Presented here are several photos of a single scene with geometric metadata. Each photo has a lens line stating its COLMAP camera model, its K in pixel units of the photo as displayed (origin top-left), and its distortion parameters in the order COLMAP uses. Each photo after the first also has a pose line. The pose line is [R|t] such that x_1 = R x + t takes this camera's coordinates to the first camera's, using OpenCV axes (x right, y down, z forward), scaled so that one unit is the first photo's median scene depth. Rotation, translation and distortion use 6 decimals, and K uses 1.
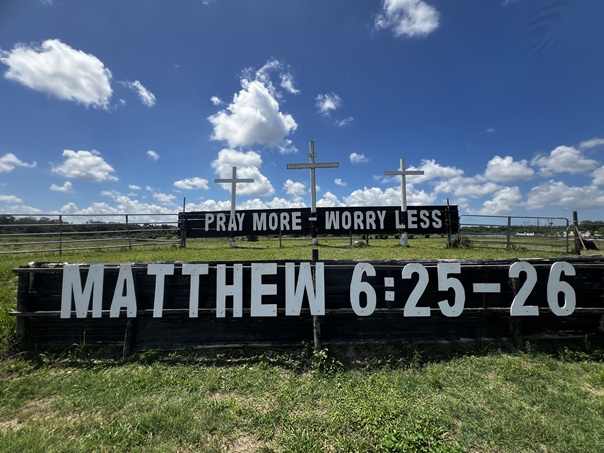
lens RADIAL K [[241.3, 0, 301.5], [0, 241.3, 229.1], [0, 0, 1]] dist [-0.000499, 0.000326]
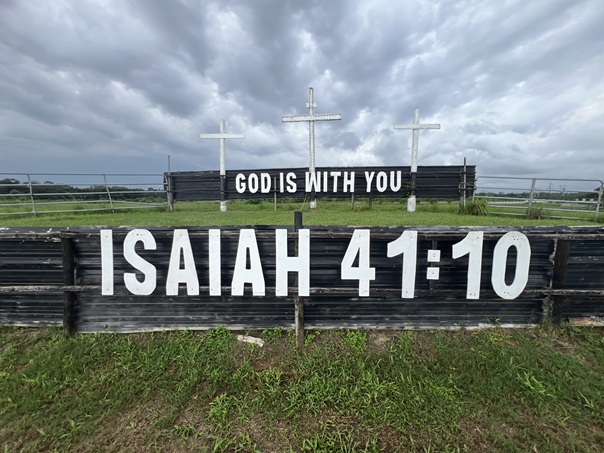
lens RADIAL K [[241.3, 0, 301.9], [0, 241.3, 225.5], [0, 0, 1]] dist [-0.000499, 0.000326]
pose [[0.999812, 0.007653, -0.017801, 0.065142], [-0.005331, 0.991889, 0.126999, 0.023534], [0.018629, -0.126880, 0.991743, 0.185264]]
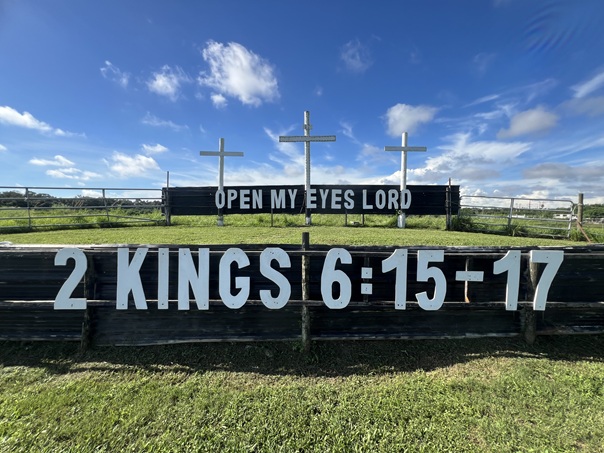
lens RADIAL K [[241.3, 0, 301.6], [0, 241.3, 228.2], [0, 0, 1]] dist [-0.000499, 0.000326]
pose [[0.999648, 0.014452, 0.022235, 0.018161], [-0.016303, 0.996209, 0.085446, -0.002477], [-0.020916, -0.085779, 0.996095, 0.121019]]
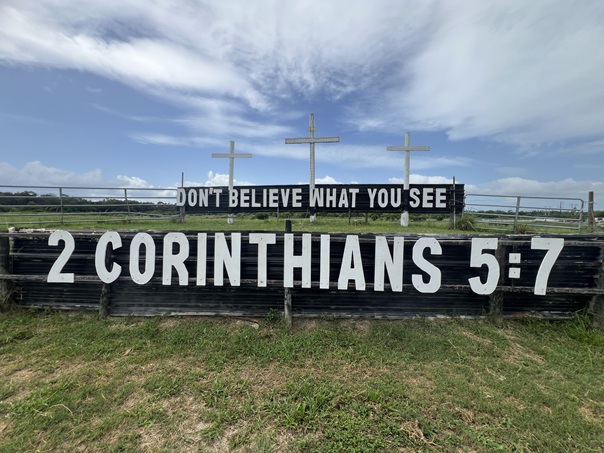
lens RADIAL K [[241.3, 0, 302.3], [0, 241.3, 229.0], [0, 0, 1]] dist [-0.000499, 0.000326]
pose [[0.998888, 0.021358, -0.042037, 0.120916], [-0.018032, 0.996793, 0.077962, 0.033811], [0.043567, -0.077118, 0.996070, 0.031522]]
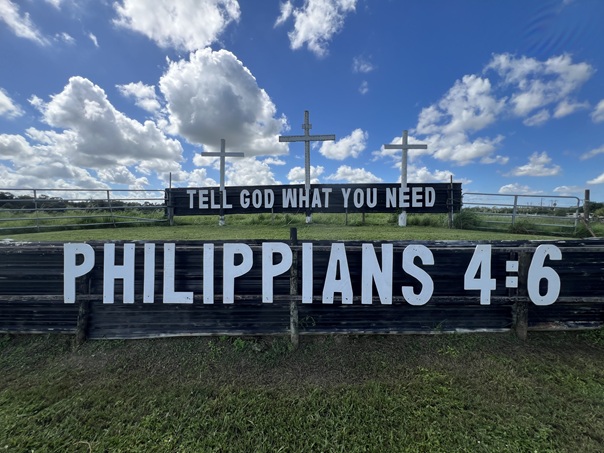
lens RADIAL K [[241.3, 0, 301.9], [0, 241.3, 228.0], [0, 0, 1]] dist [-0.000499, 0.000326]
pose [[0.999964, 0.007728, -0.003548, 0.071285], [-0.007418, 0.996725, 0.080529, 0.012193], [0.004159, -0.080500, 0.996746, 0.111346]]
